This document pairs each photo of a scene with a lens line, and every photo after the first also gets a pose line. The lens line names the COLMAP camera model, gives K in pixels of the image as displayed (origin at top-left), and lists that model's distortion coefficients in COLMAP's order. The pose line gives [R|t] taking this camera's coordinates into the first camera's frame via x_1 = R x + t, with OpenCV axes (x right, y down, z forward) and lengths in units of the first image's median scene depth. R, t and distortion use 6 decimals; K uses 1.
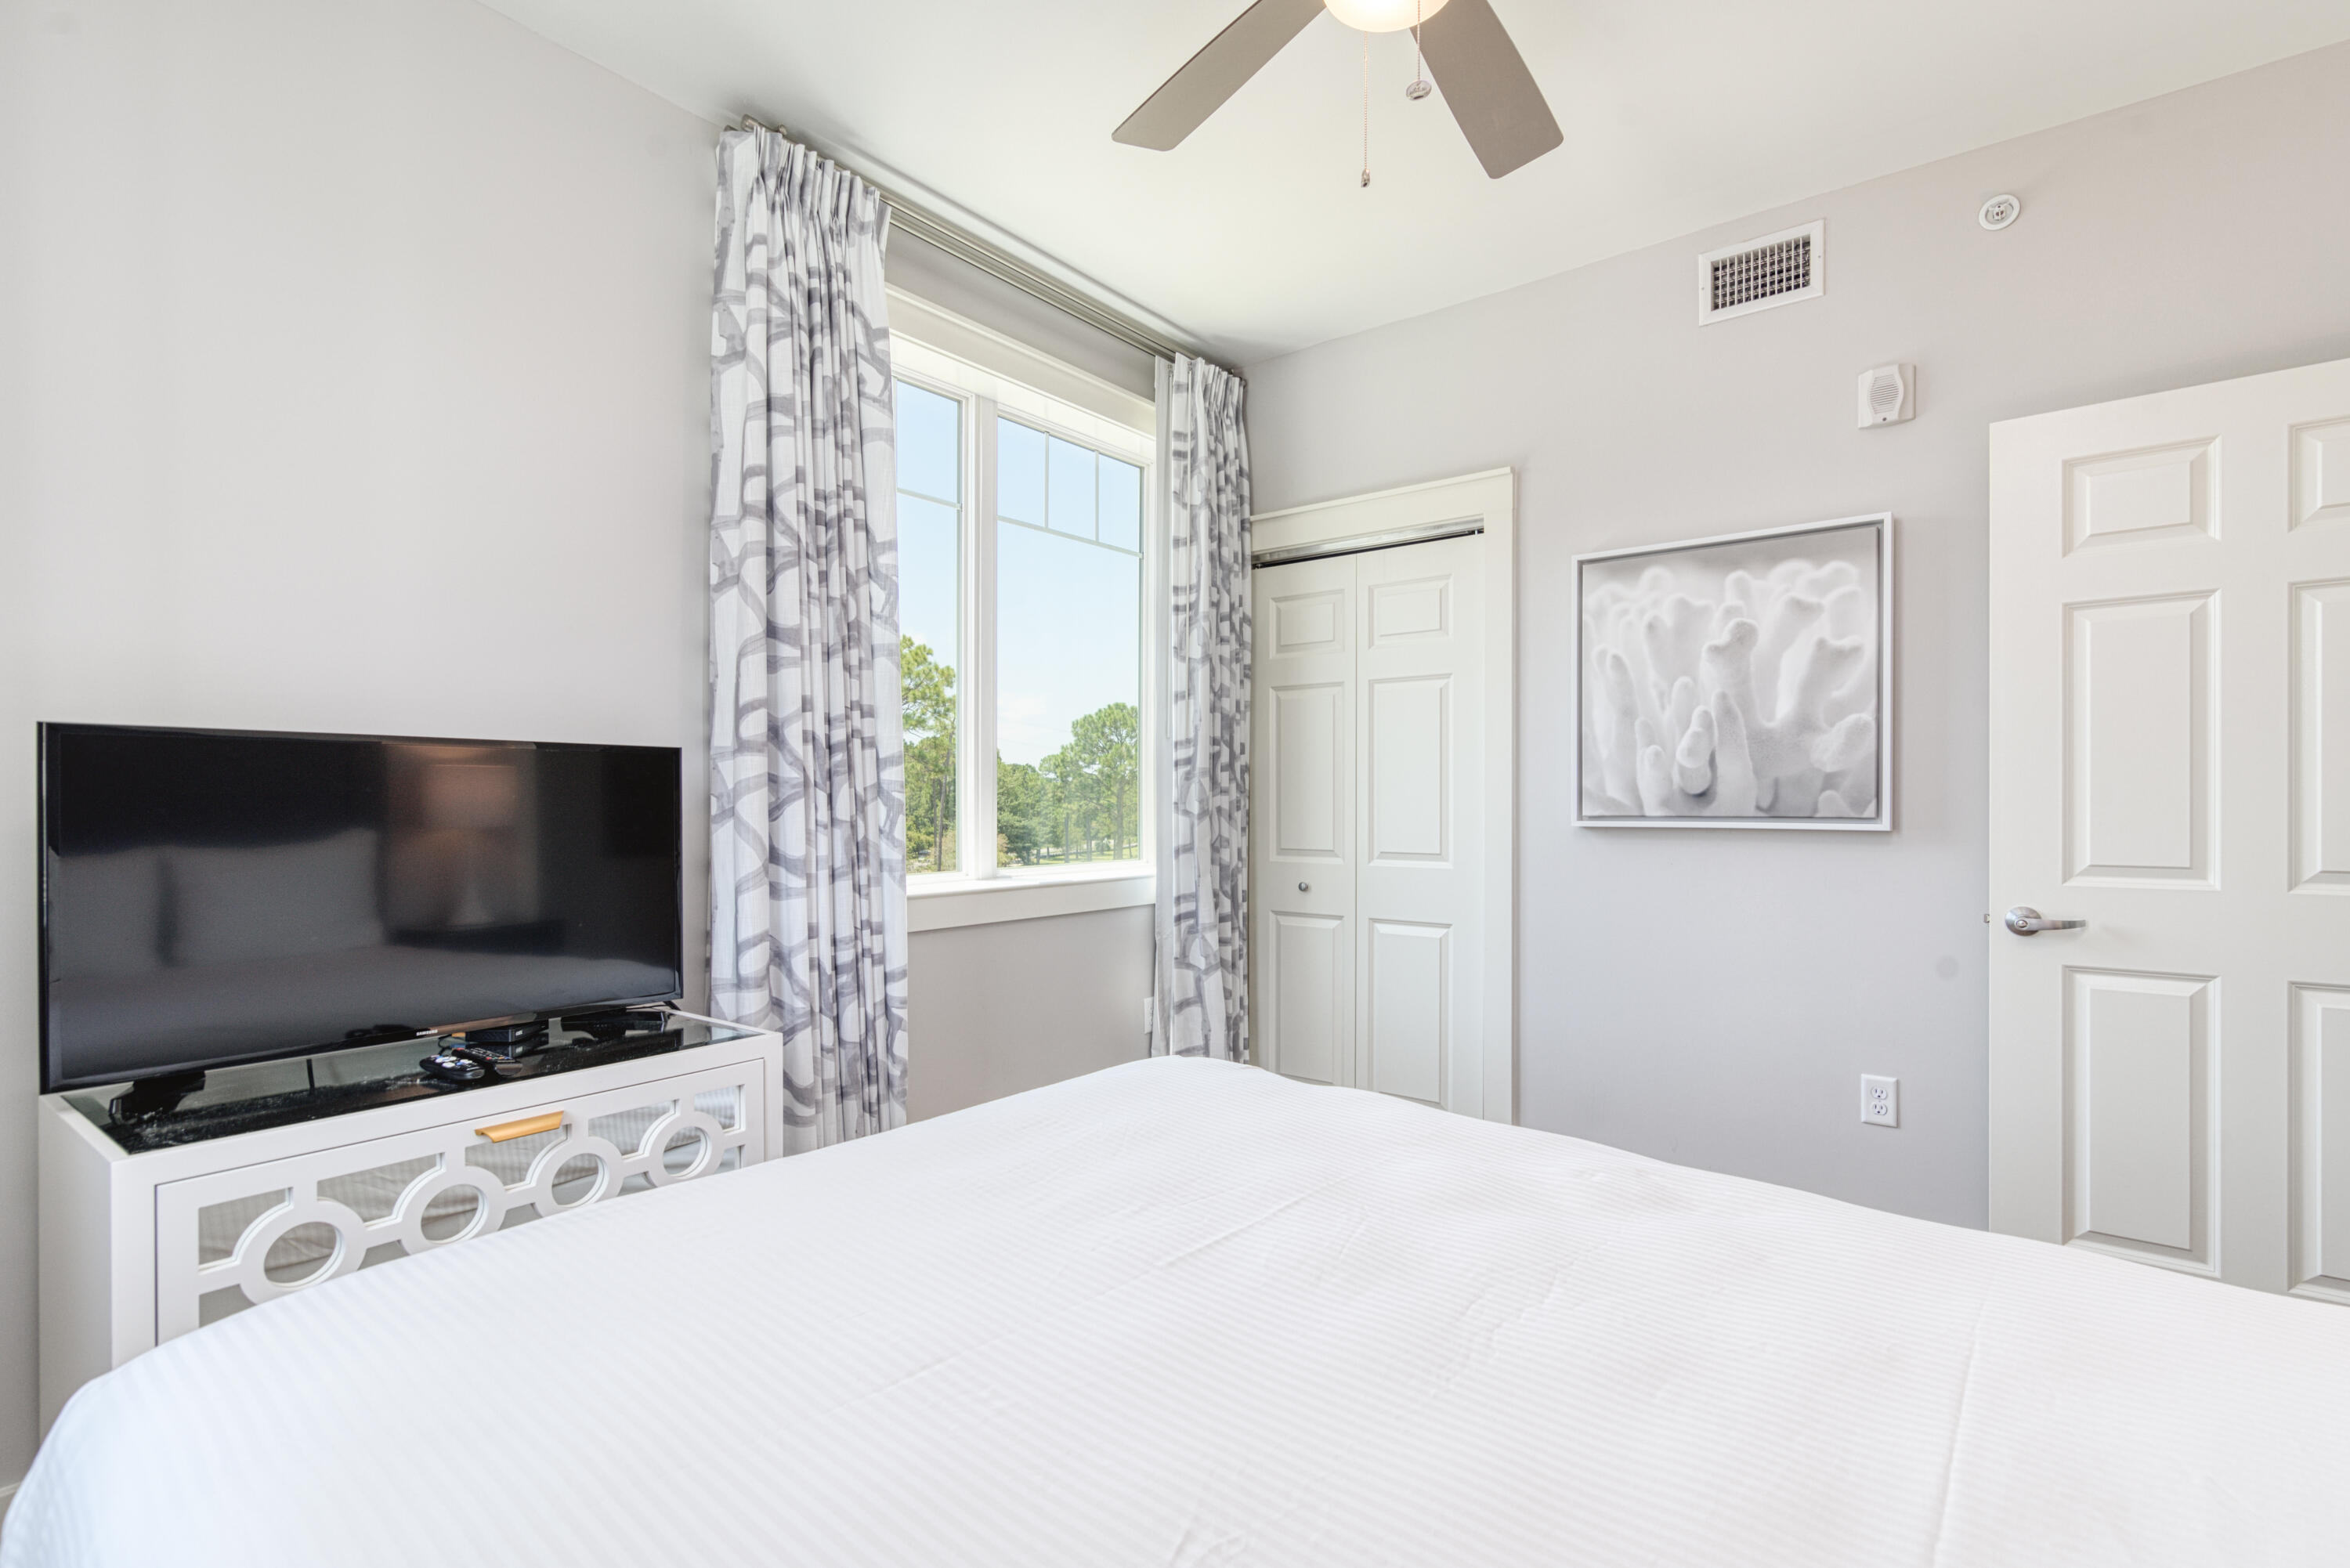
lens RADIAL K [[1115.6, 0, 1156.7], [0, 1115.6, 783.1], [0, 0, 1]] dist [-0.003628, -0.000154]
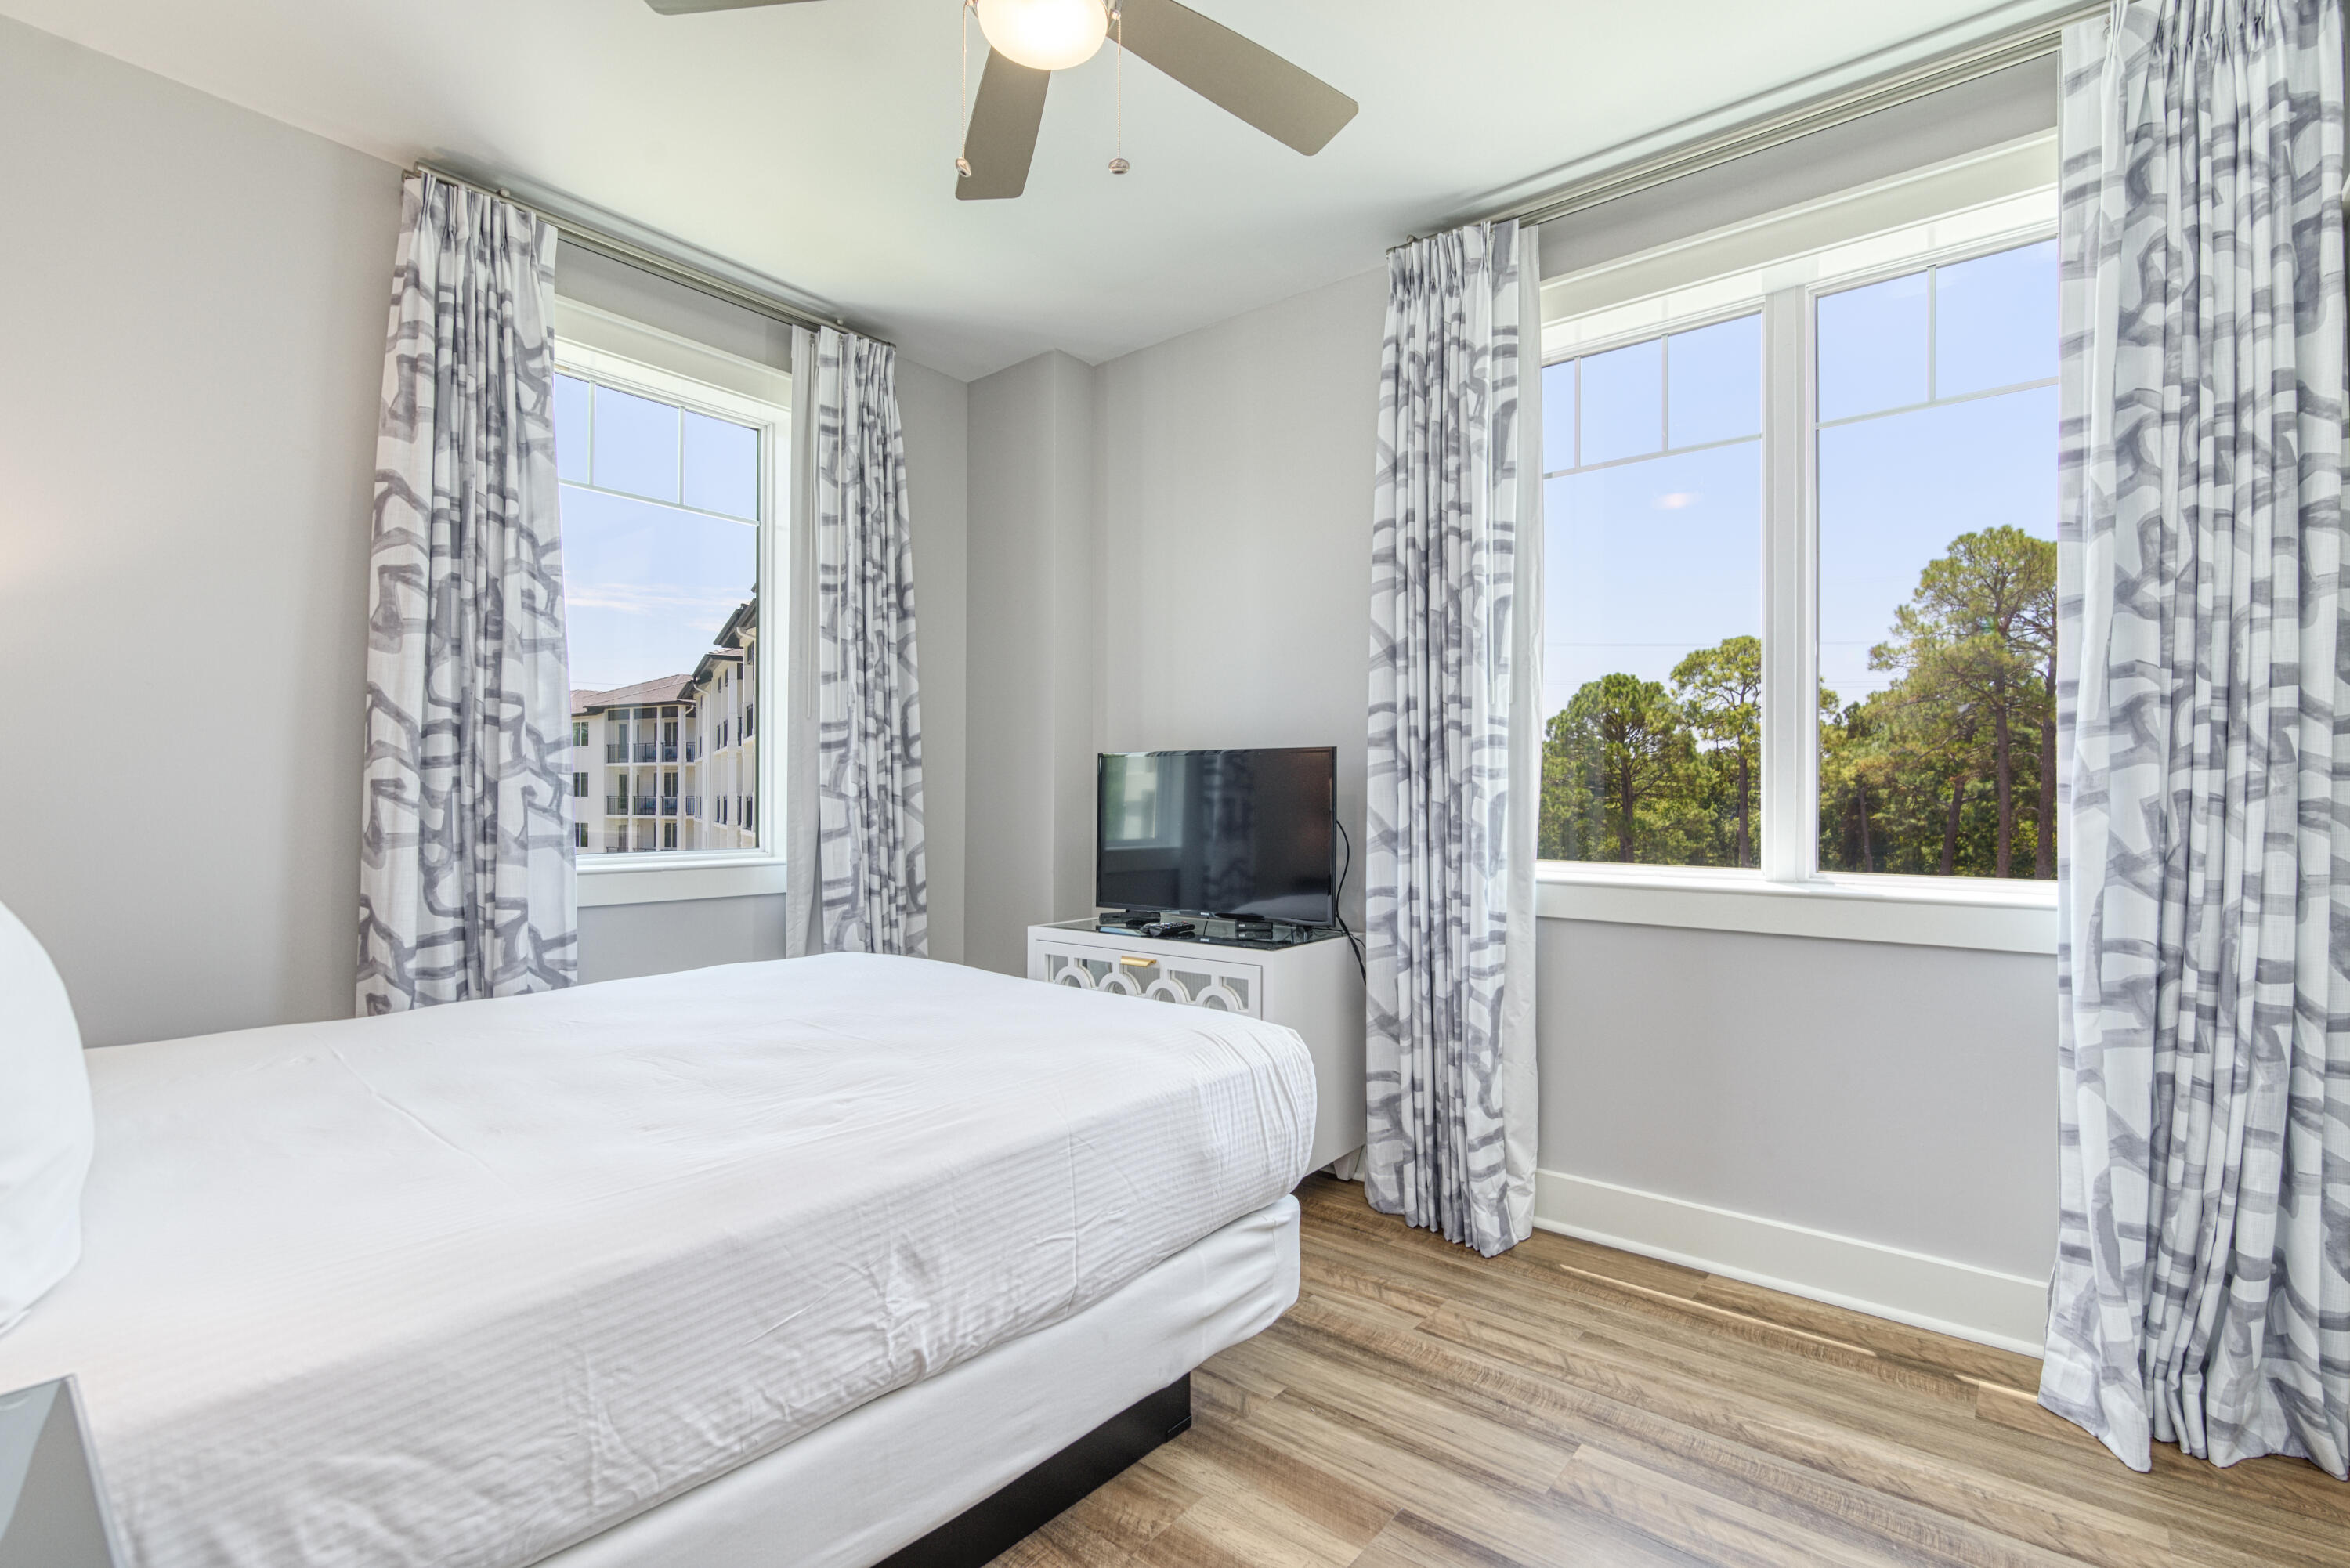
lens RADIAL K [[1115.6, 0, 1156.7], [0, 1115.6, 783.1], [0, 0, 1]] dist [-0.003628, -0.000154]
pose [[-0.049393, -0.022956, -0.998516, 0.869768], [-0.001032, 0.999736, -0.022933, 0.041185], [0.998779, -0.000102, -0.049404, 0.764629]]
